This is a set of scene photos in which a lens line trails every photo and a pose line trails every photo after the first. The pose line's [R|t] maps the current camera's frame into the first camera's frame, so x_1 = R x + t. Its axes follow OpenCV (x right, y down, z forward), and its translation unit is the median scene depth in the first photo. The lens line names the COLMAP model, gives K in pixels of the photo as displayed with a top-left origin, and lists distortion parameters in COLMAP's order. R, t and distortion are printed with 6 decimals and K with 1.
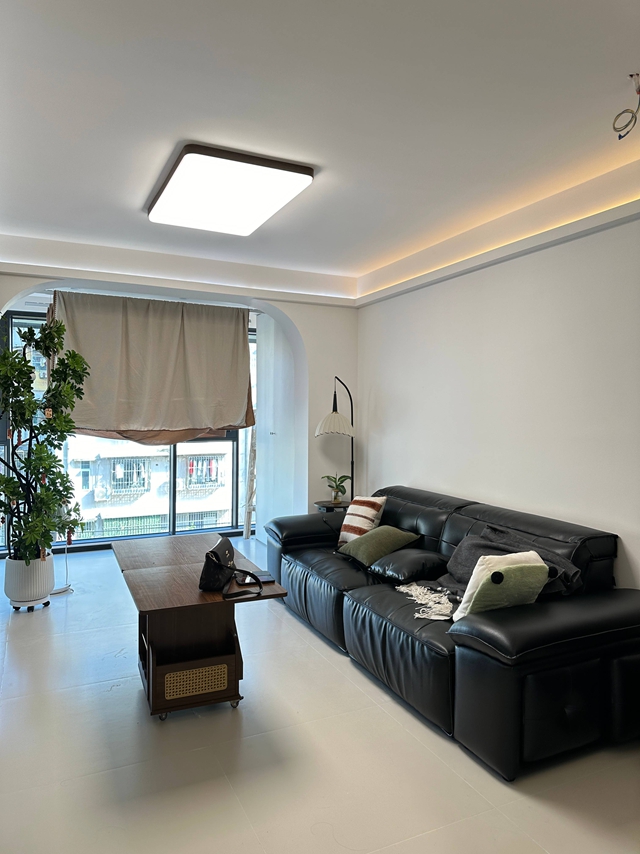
lens RADIAL K [[595.8, 0, 327.0], [0, 595.8, 423.3], [0, 0, 1]] dist [0.107468, -0.162328]
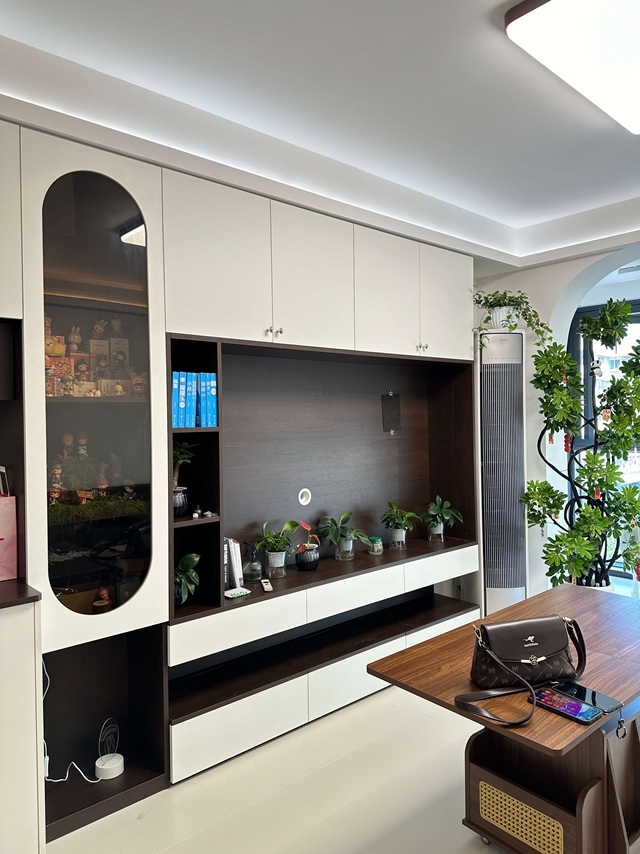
lens RADIAL K [[595.1, 0, 324.9], [0, 595.1, 424.1], [0, 0, 1]] dist [0.106282, -0.127797]
pose [[0.276988, 0.000057, -0.960873, 0.256196], [-0.005281, 0.999985, -0.001463, -0.000825], [0.960859, 0.005480, 0.276985, 0.435495]]
